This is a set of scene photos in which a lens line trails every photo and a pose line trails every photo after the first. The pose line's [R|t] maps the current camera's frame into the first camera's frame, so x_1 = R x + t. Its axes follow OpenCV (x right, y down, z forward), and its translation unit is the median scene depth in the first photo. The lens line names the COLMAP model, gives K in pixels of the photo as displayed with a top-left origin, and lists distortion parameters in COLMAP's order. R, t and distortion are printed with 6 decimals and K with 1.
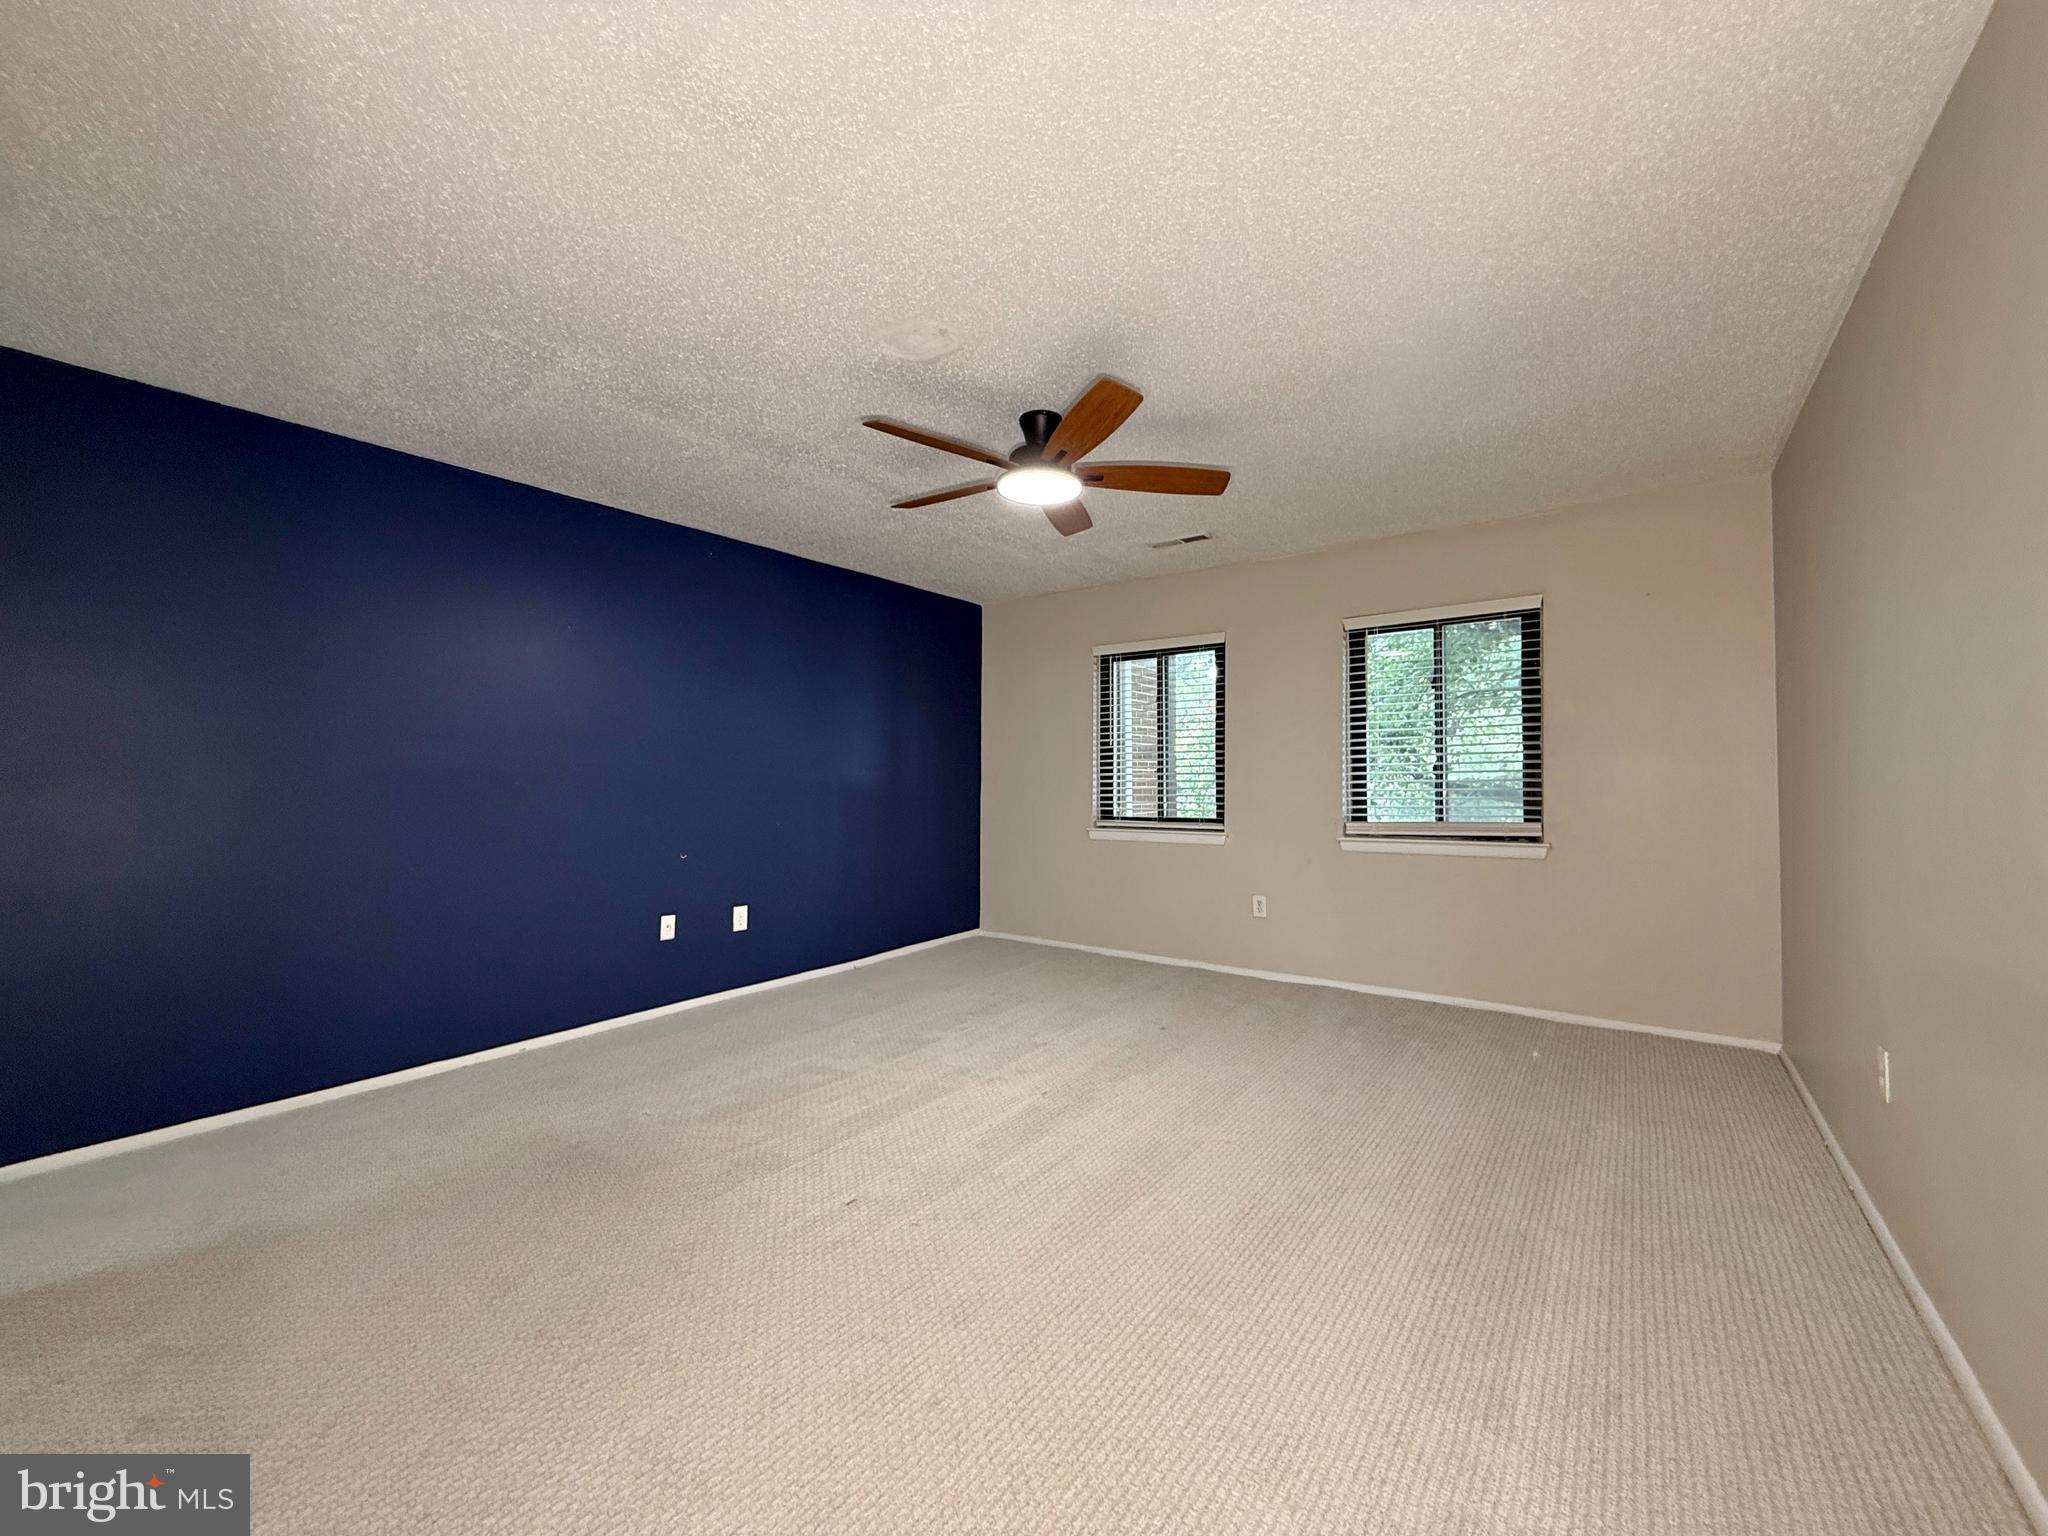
lens RADIAL K [[831.1, 0, 1034.7], [0, 831.1, 775.8], [0, 0, 1]] dist [0.000379, 0.000323]
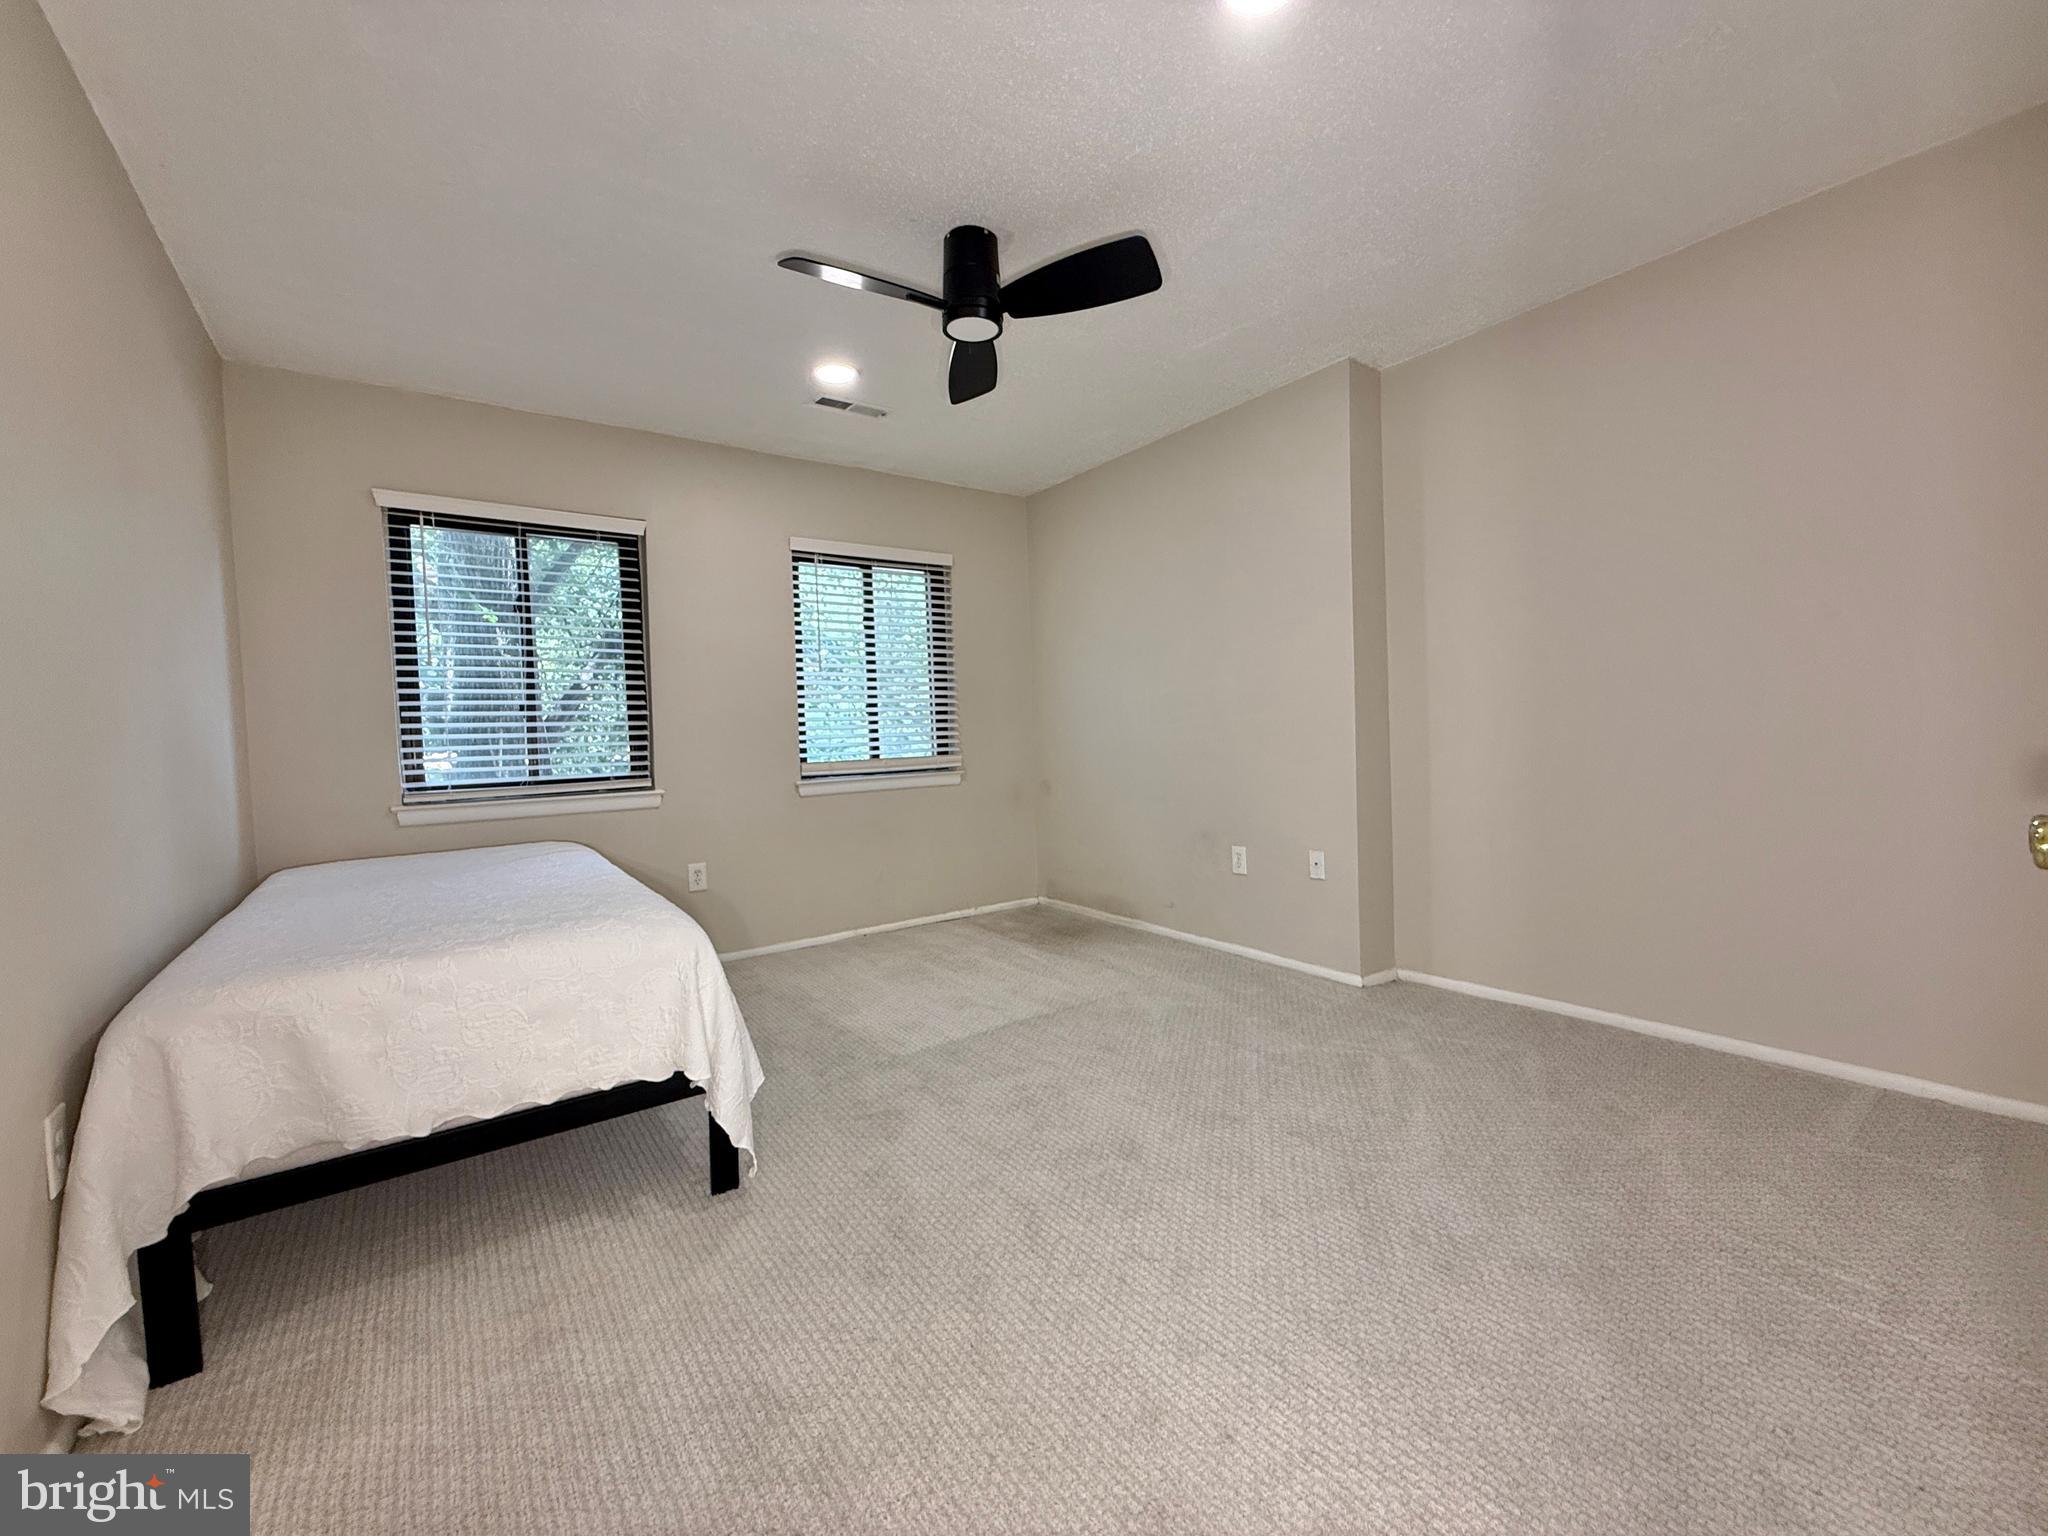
lens RADIAL K [[831.1, 0, 1034.7], [0, 831.1, 775.8], [0, 0, 1]] dist [0.000379, 0.000323]
pose [[0.314448, -0.083594, 0.945587, -0.375797], [-0.006412, 0.995905, 0.090174, -0.015812], [-0.949253, -0.034418, 0.312624, 0.428257]]
